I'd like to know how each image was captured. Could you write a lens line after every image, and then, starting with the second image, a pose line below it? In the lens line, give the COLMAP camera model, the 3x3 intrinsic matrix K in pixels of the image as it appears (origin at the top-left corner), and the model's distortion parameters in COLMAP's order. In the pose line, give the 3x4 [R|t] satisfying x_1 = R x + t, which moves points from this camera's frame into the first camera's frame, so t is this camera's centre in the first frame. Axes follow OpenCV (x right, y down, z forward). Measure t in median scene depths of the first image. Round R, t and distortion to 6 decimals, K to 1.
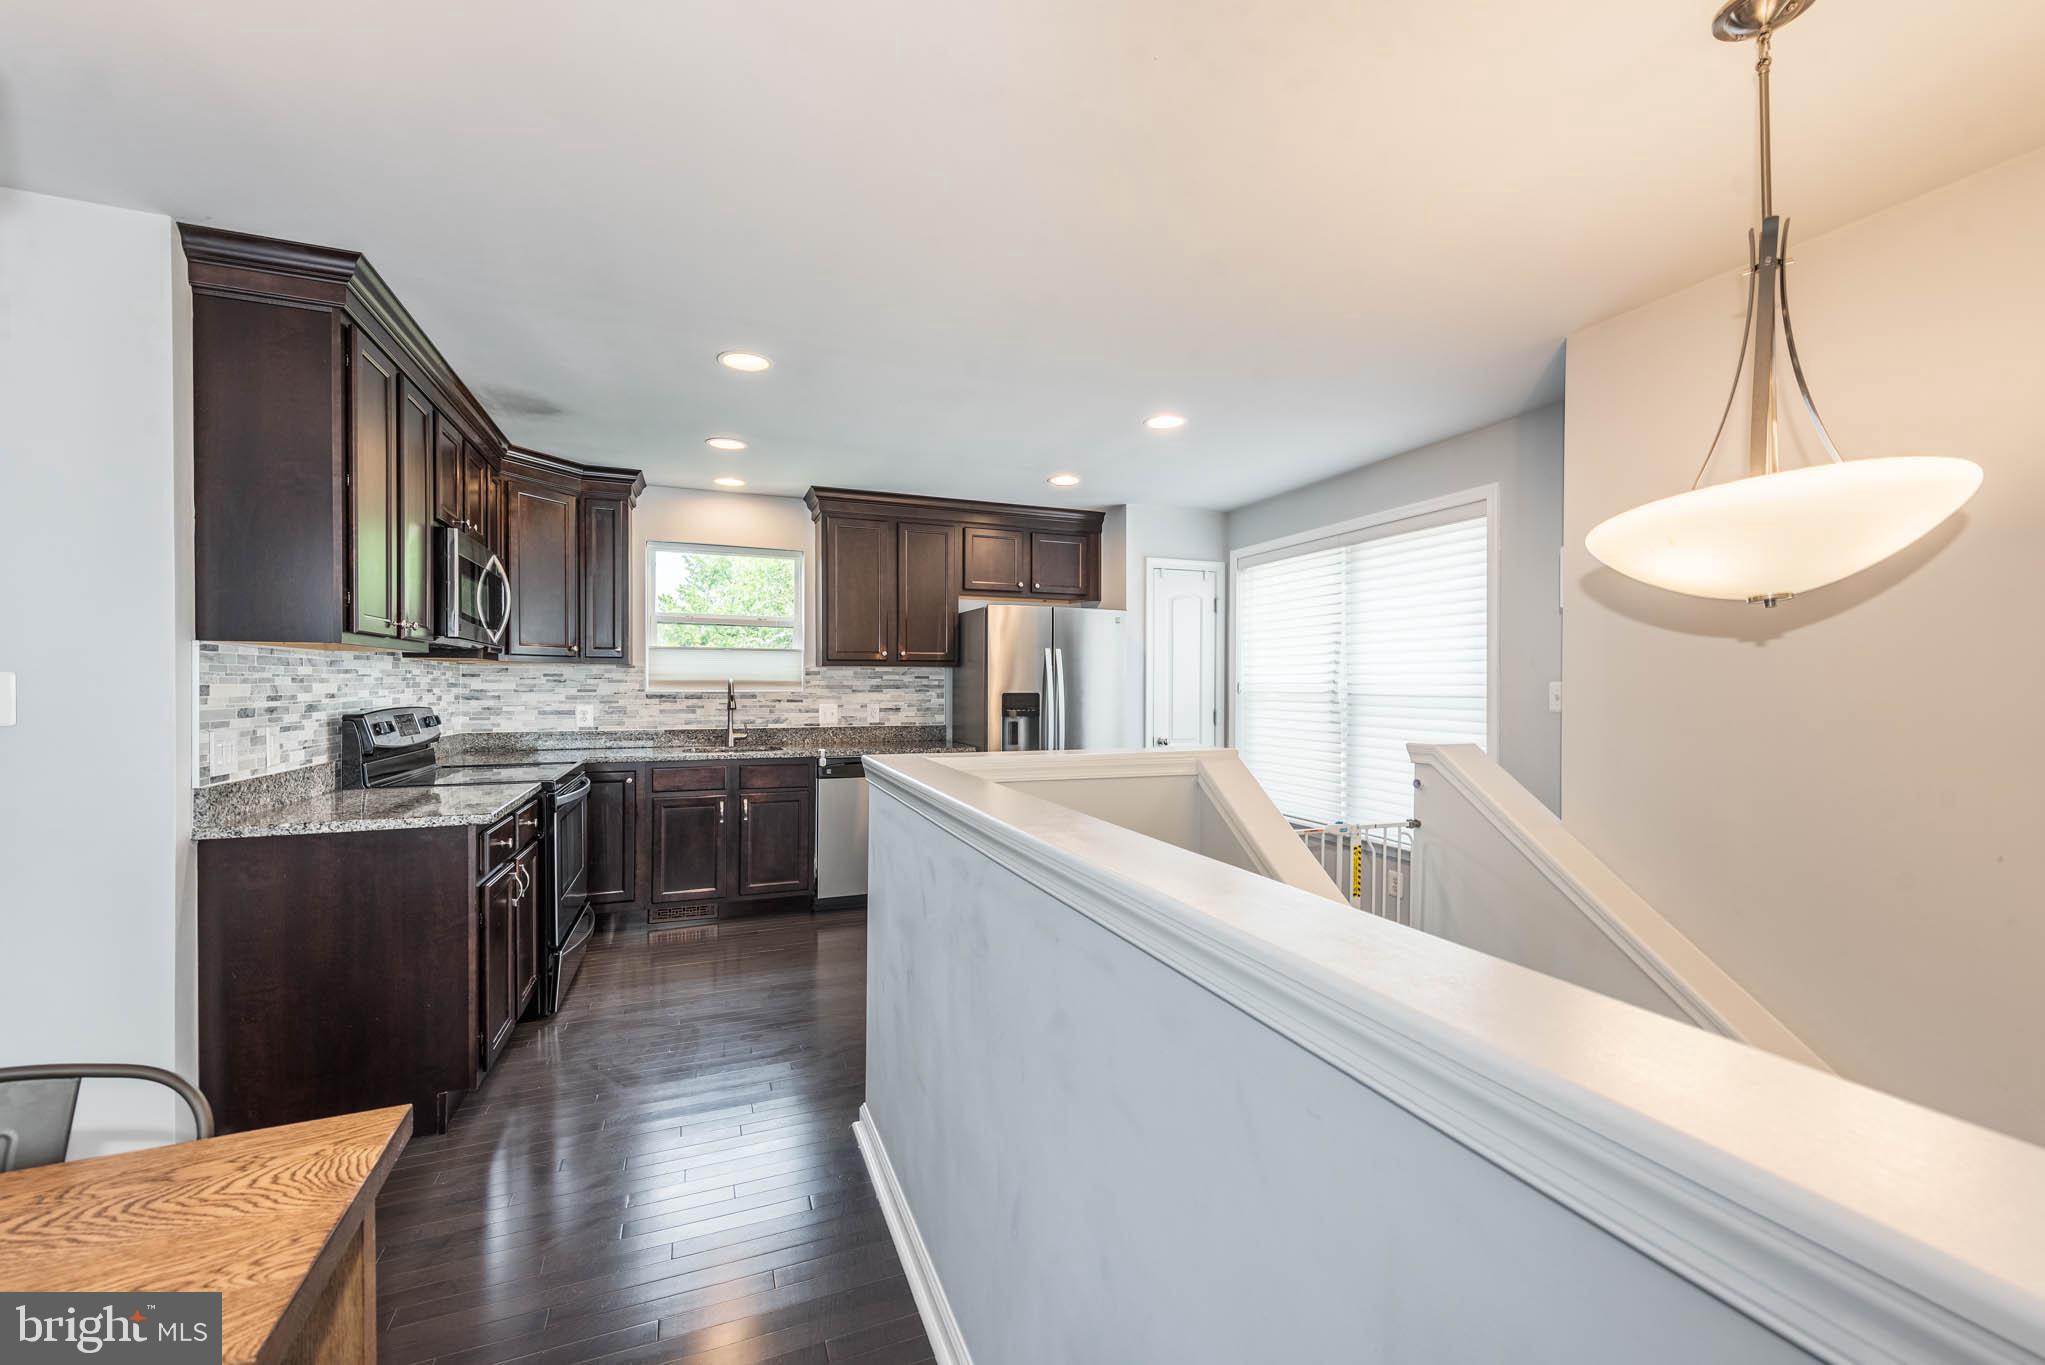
lens RADIAL K [[807.5, 0, 1032.0], [0, 807.5, 691.7], [0, 0, 1]] dist [0.007572, -0.003211]
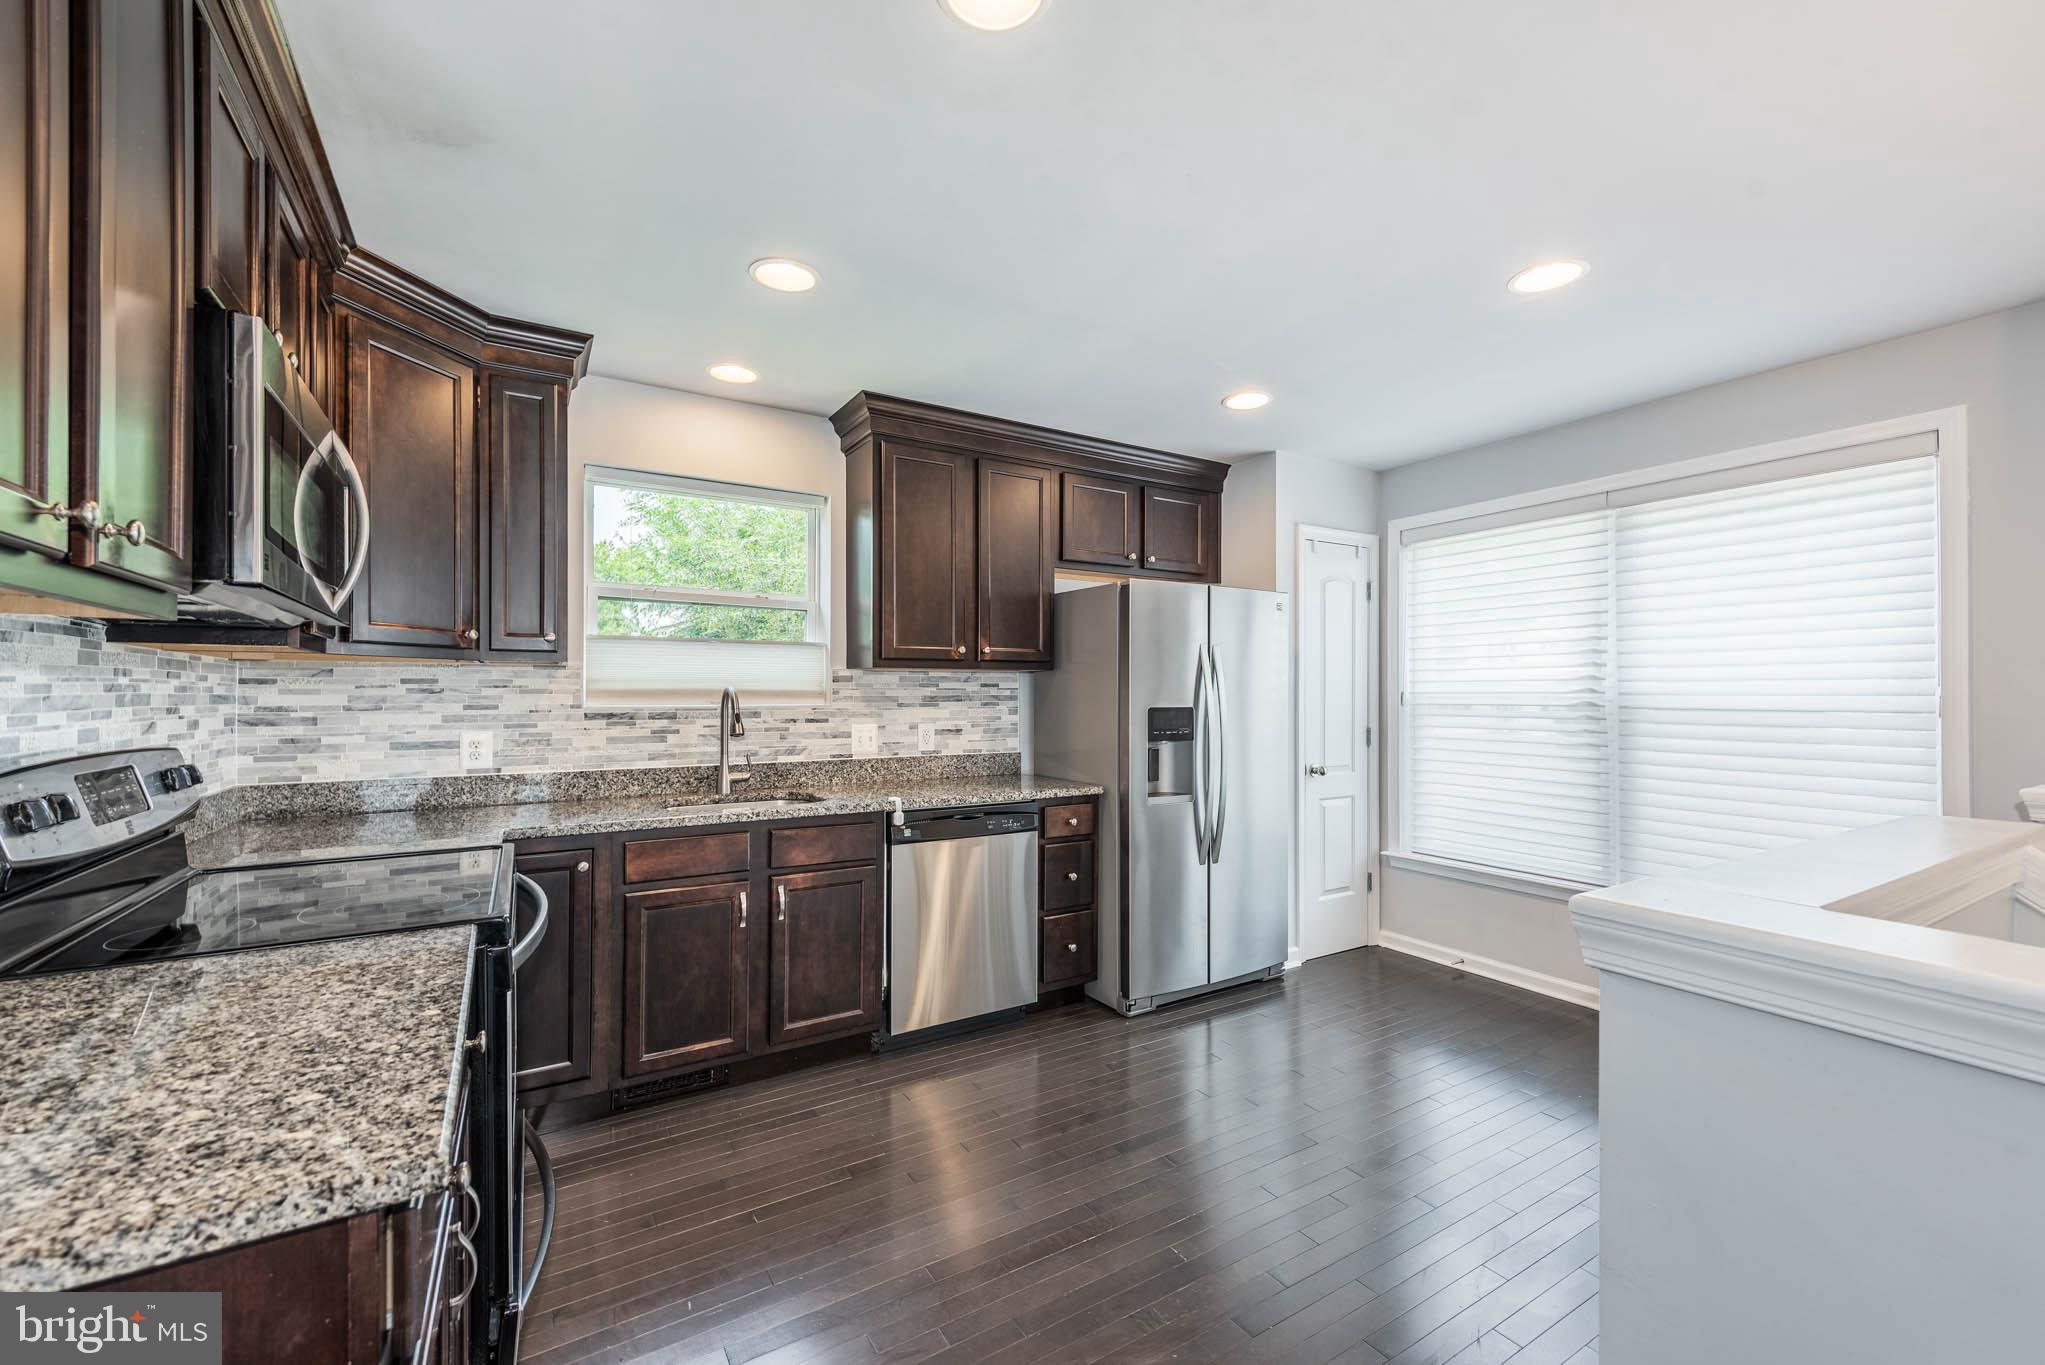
lens RADIAL K [[807.5, 0, 1034.6], [0, 807.5, 691.7], [0, 0, 1]] dist [0.007572, -0.003211]
pose [[0.983477, -0.001933, 0.181021, -0.267665], [0.003851, 0.999940, -0.010243, -0.005370], [-0.180990, 0.010771, 0.983426, 0.354161]]
